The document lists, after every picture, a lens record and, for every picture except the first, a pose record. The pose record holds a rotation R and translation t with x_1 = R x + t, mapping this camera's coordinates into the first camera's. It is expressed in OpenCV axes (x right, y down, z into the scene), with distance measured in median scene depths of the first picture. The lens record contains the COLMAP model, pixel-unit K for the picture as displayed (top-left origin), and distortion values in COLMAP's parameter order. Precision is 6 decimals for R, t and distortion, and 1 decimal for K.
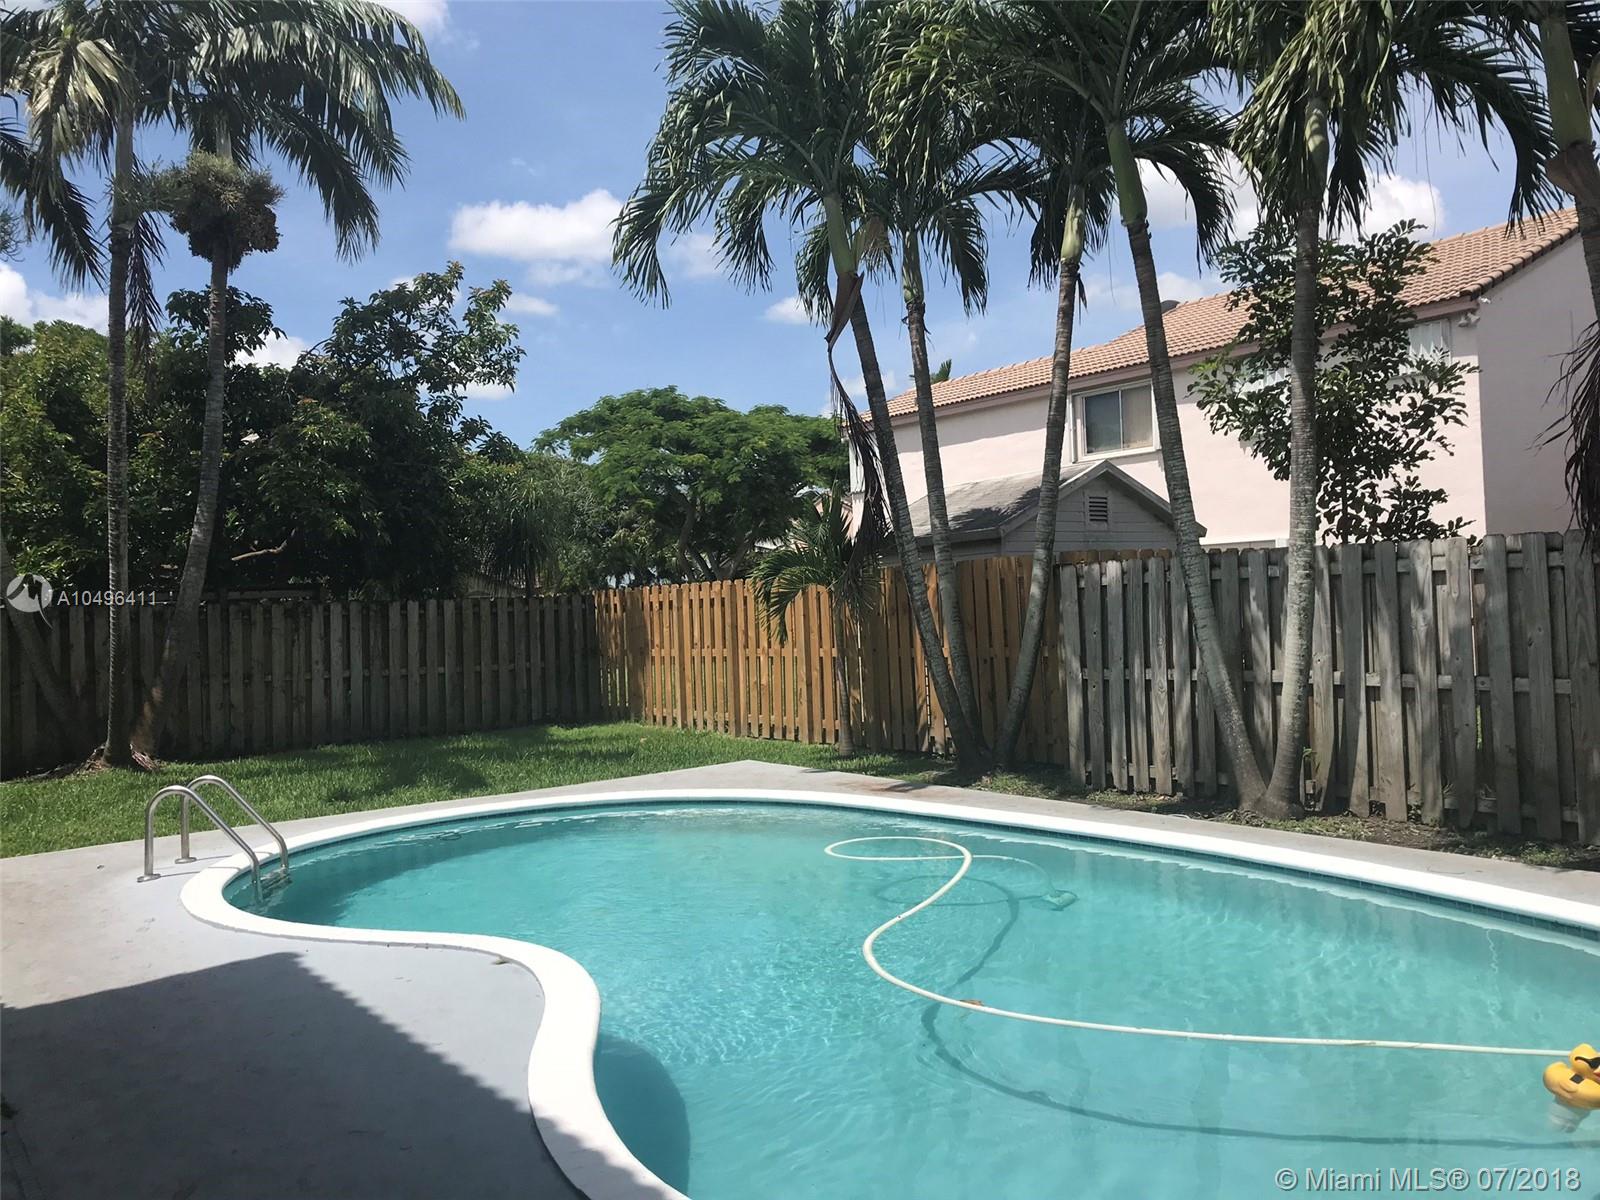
lens RADIAL K [[1322.1, 0, 800.0], [0, 1322.1, 600.0], [0, 0, 1]] dist [0.050547, -0.002104]
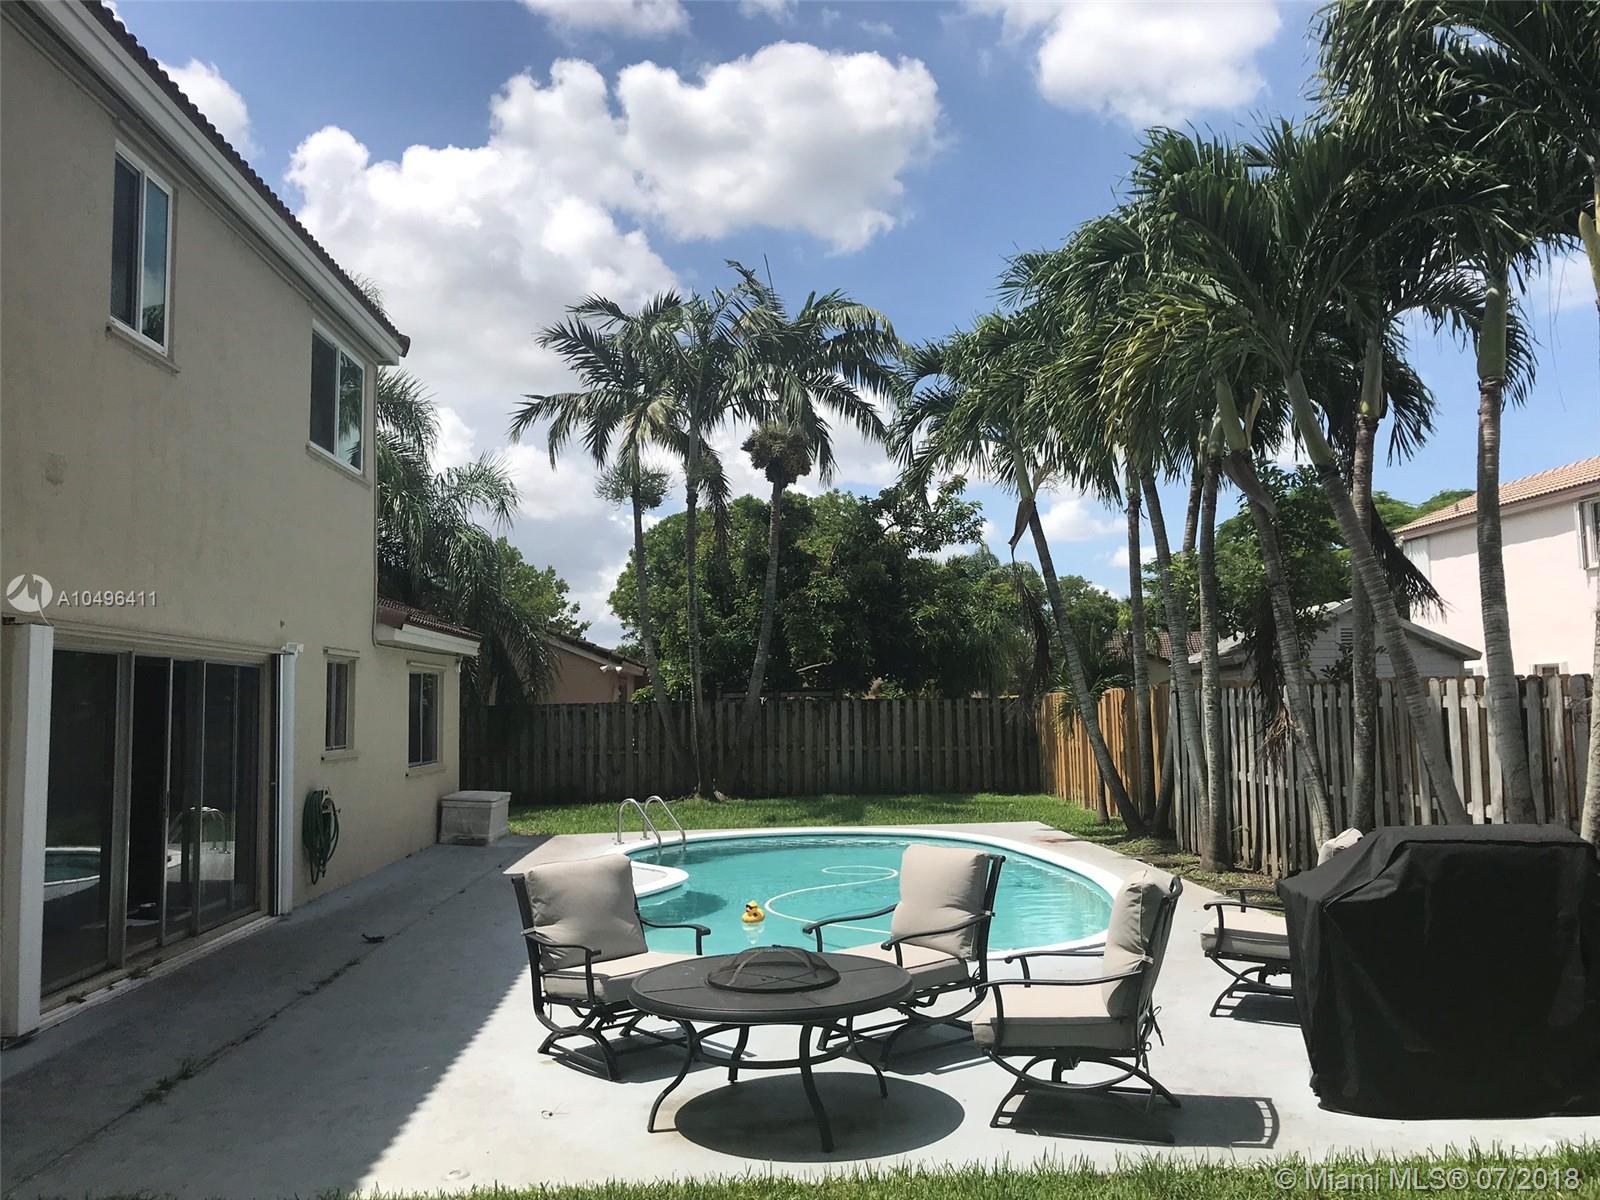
lens RADIAL K [[1322.1, 0, 800.0], [0, 1322.1, 600.0], [0, 0, 1]] dist [0.050547, -0.002104]
pose [[0.805717, -0.016737, -0.592064, 0.497950], [-0.011288, 0.998985, -0.043601, -0.045504], [0.592193, 0.041813, 0.804711, -0.239474]]
